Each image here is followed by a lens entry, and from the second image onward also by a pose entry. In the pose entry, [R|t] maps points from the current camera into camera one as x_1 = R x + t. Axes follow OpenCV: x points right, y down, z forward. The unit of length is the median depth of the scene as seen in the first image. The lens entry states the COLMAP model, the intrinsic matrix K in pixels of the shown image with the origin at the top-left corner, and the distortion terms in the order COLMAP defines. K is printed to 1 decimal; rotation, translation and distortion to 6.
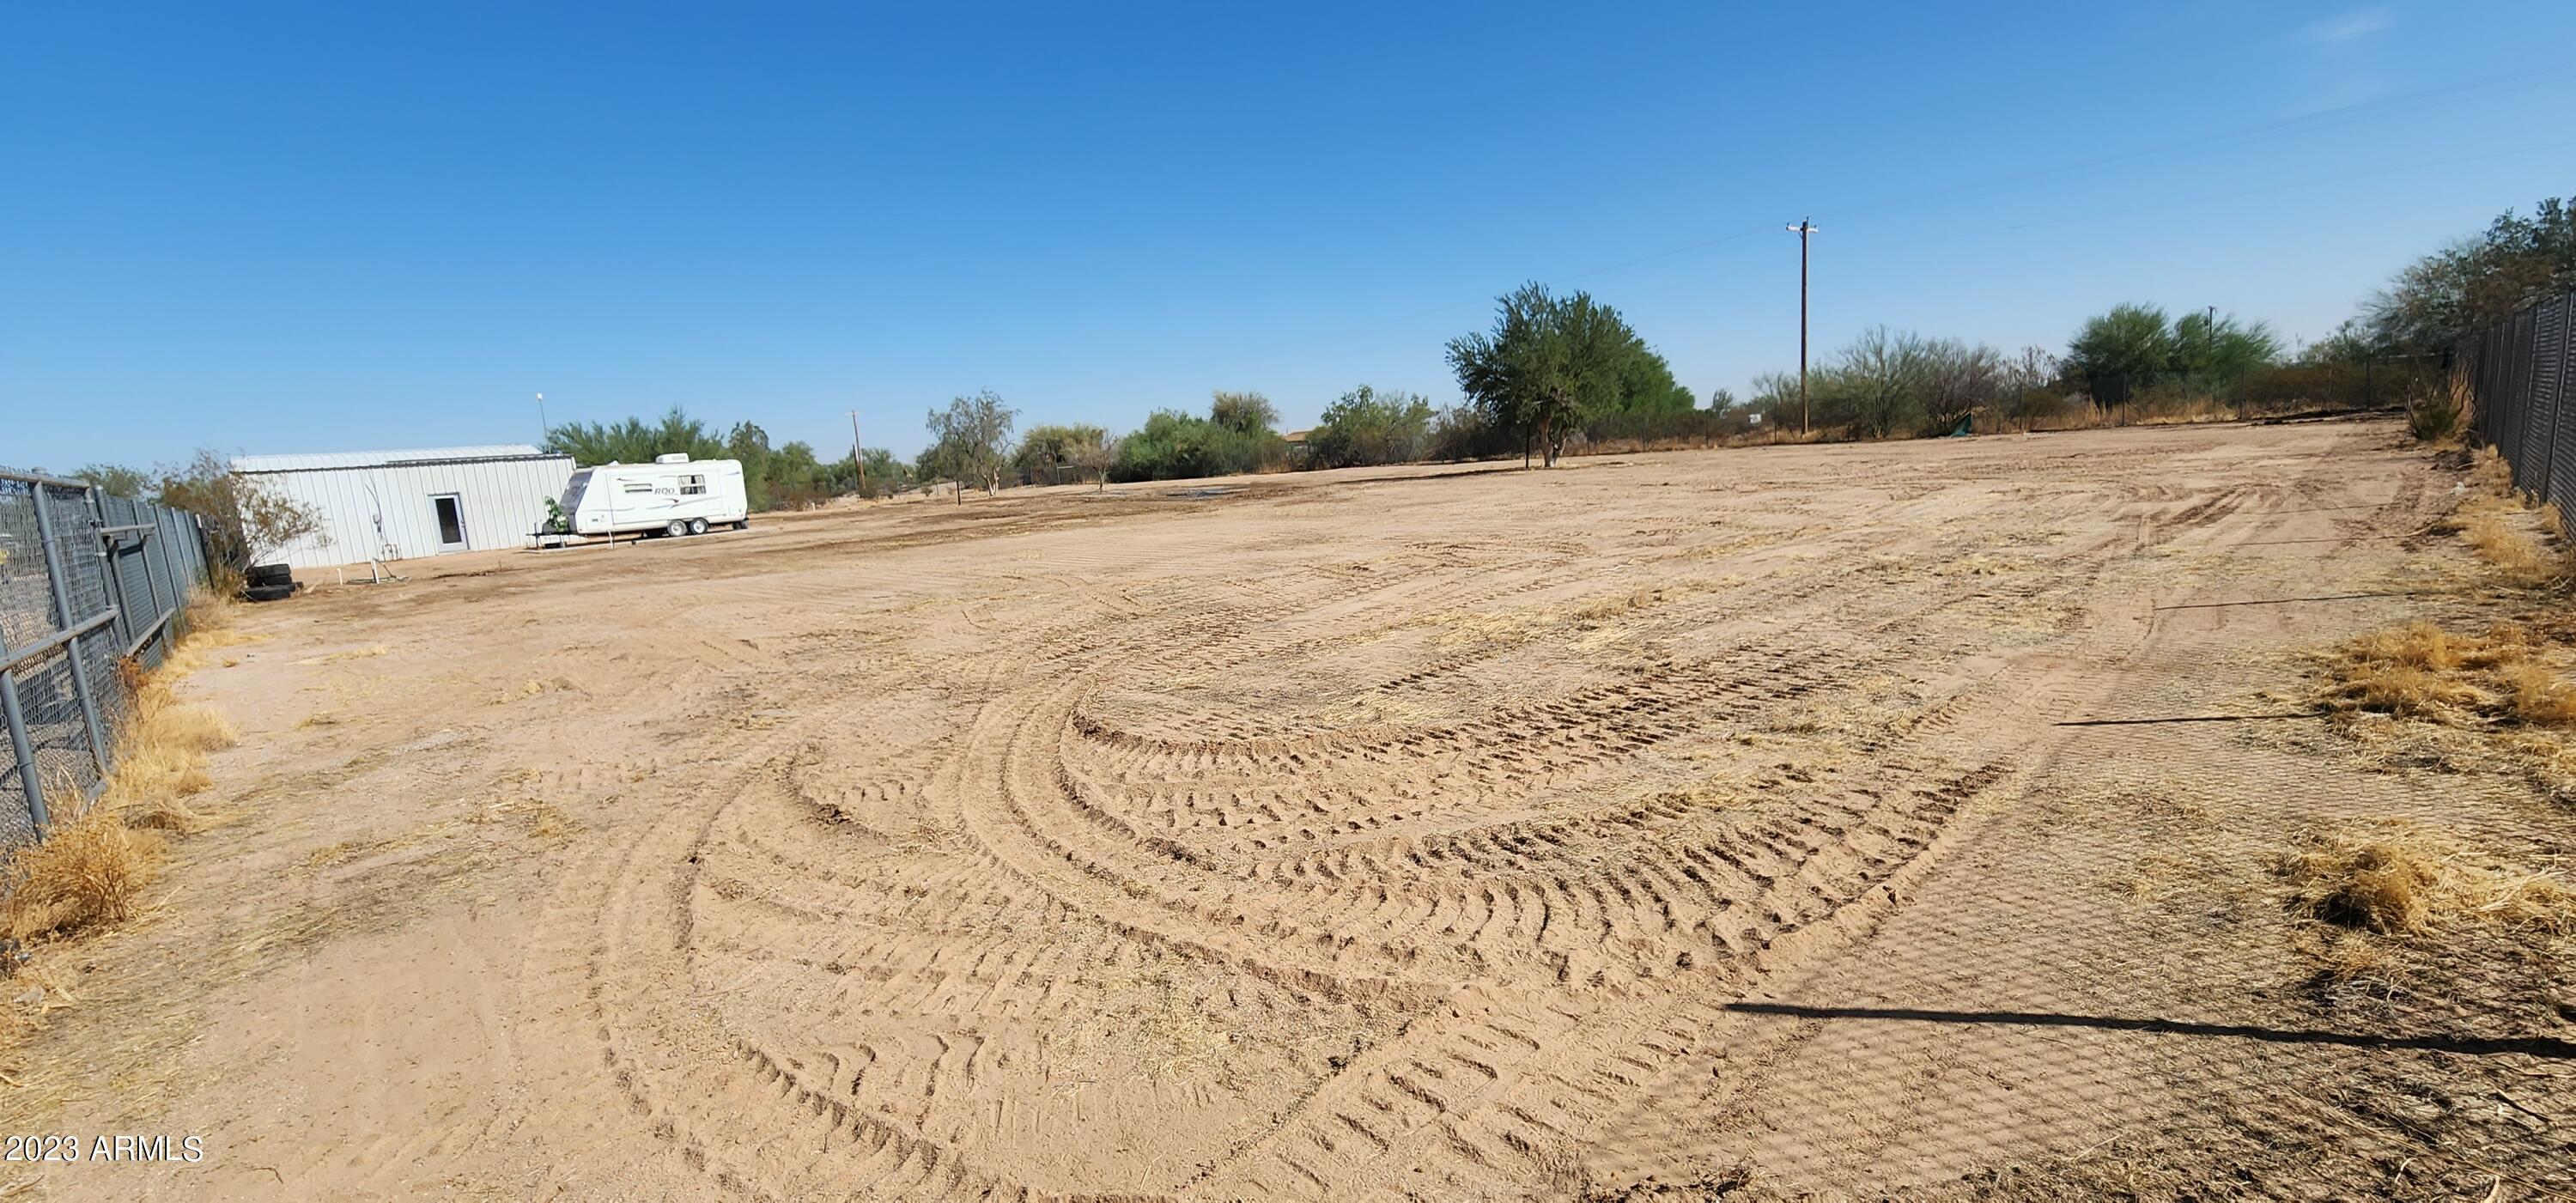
lens RADIAL K [[1183.5, 0, 1288.0], [0, 1183.5, 601.5], [0, 0, 1]] dist [0.001813, 0.000371]
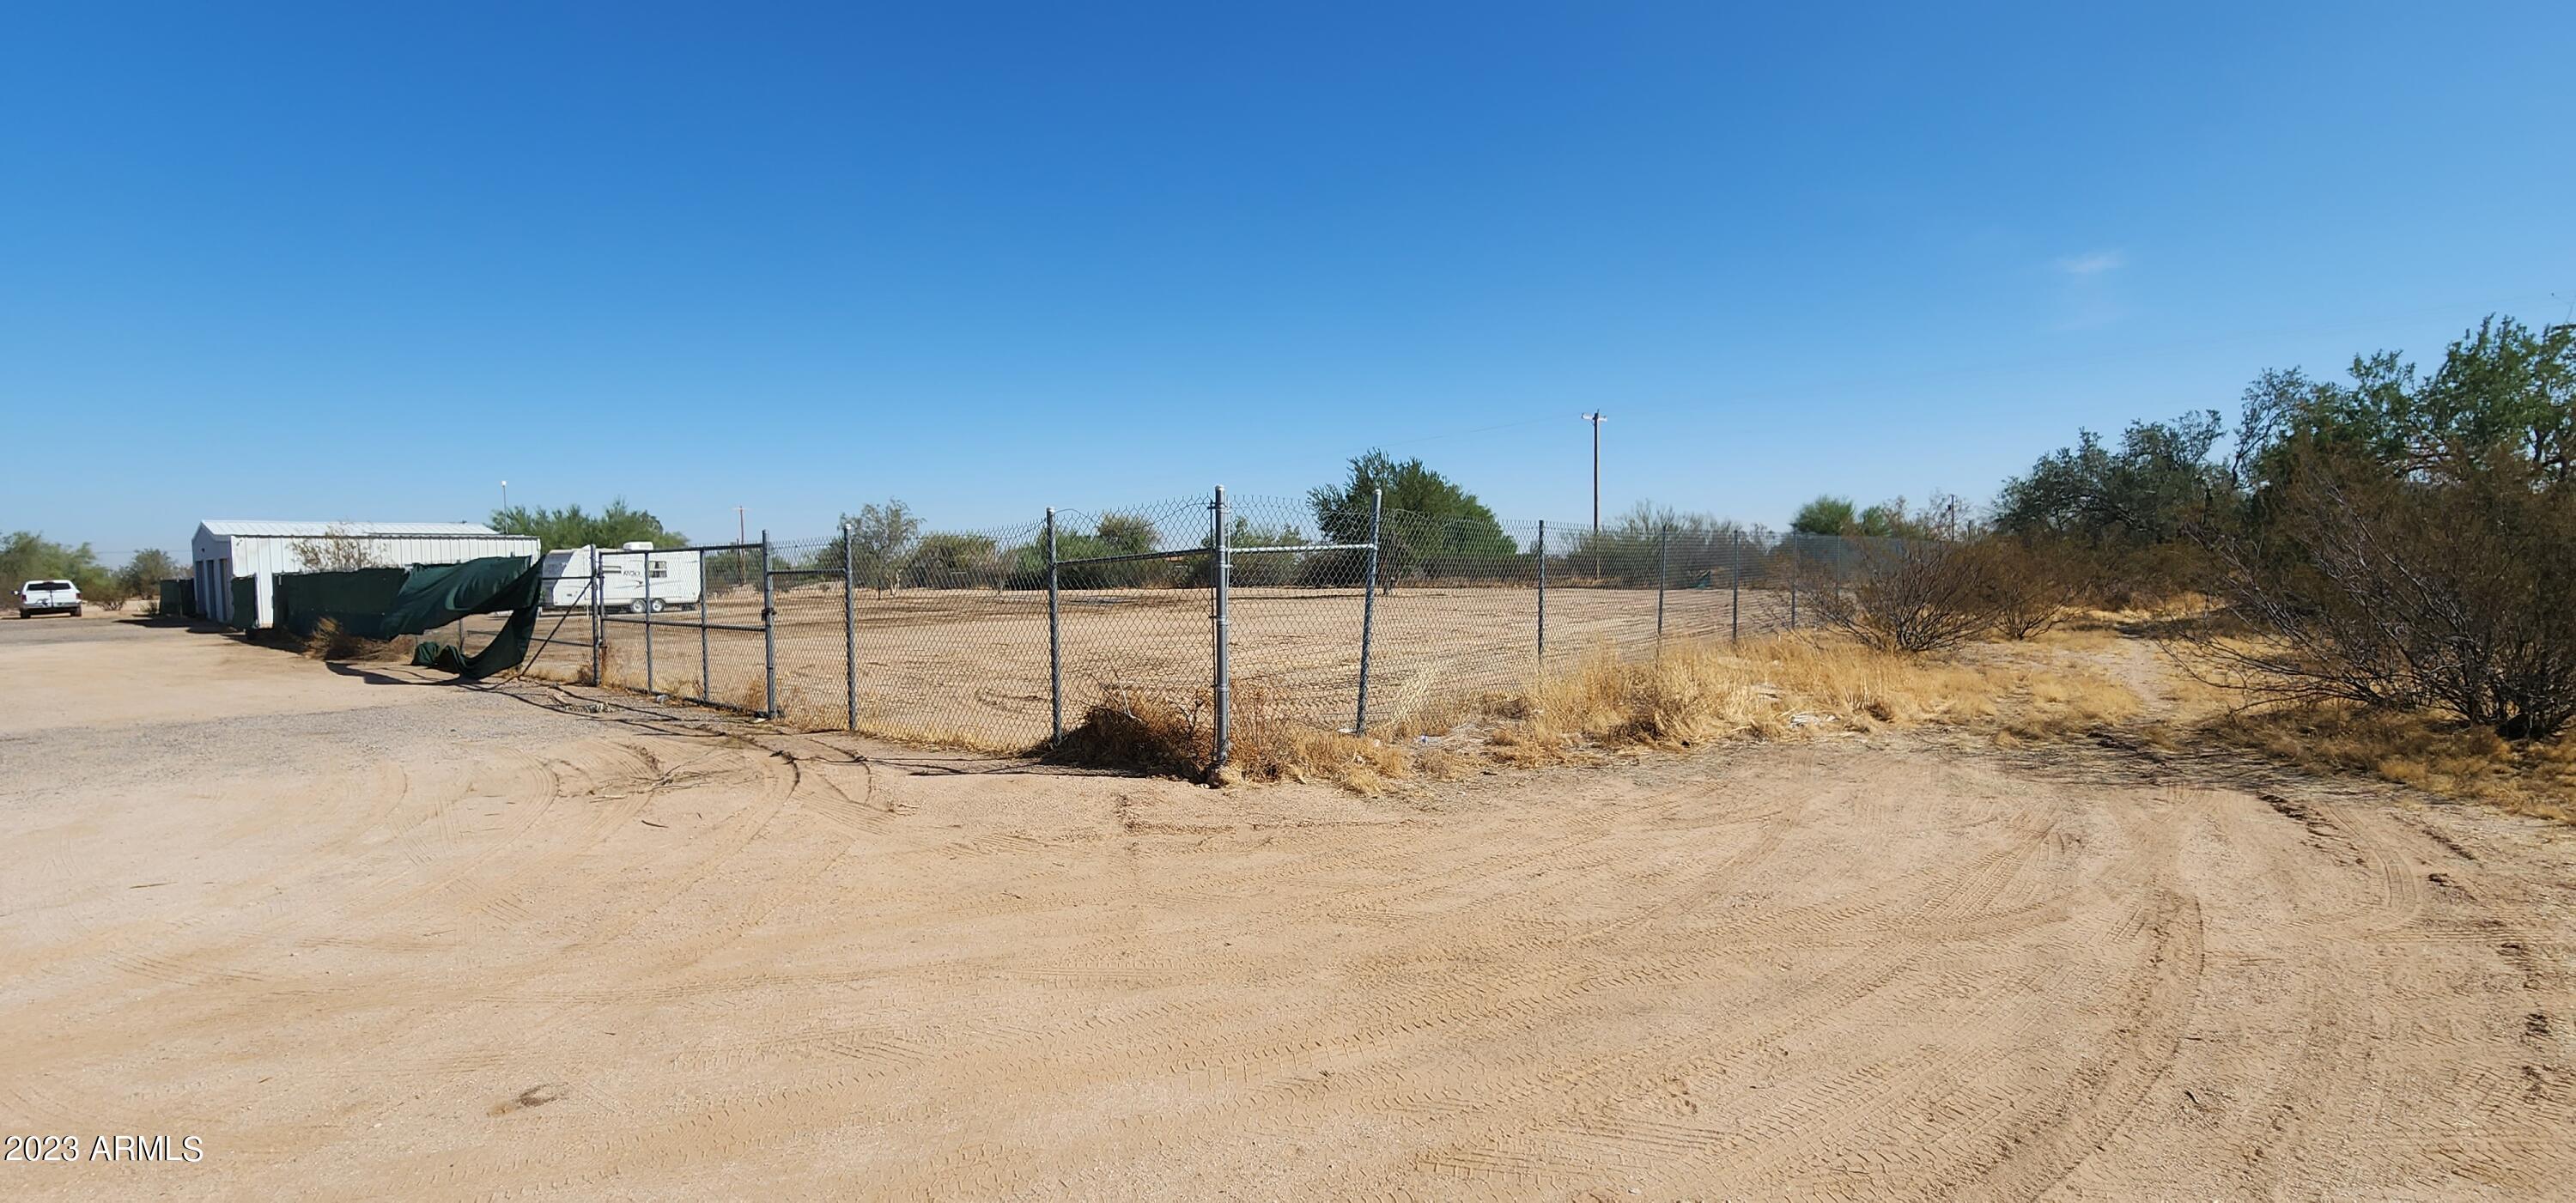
lens RADIAL K [[1183.5, 0, 1288.0], [0, 1183.5, 601.5], [0, 0, 1]] dist [0.001813, 0.000371]
pose [[0.992669, 0.054728, 0.107764, -0.012285], [-0.043455, 0.993596, -0.104303, 0.023014], [-0.112782, 0.098855, 0.988690, -0.183353]]
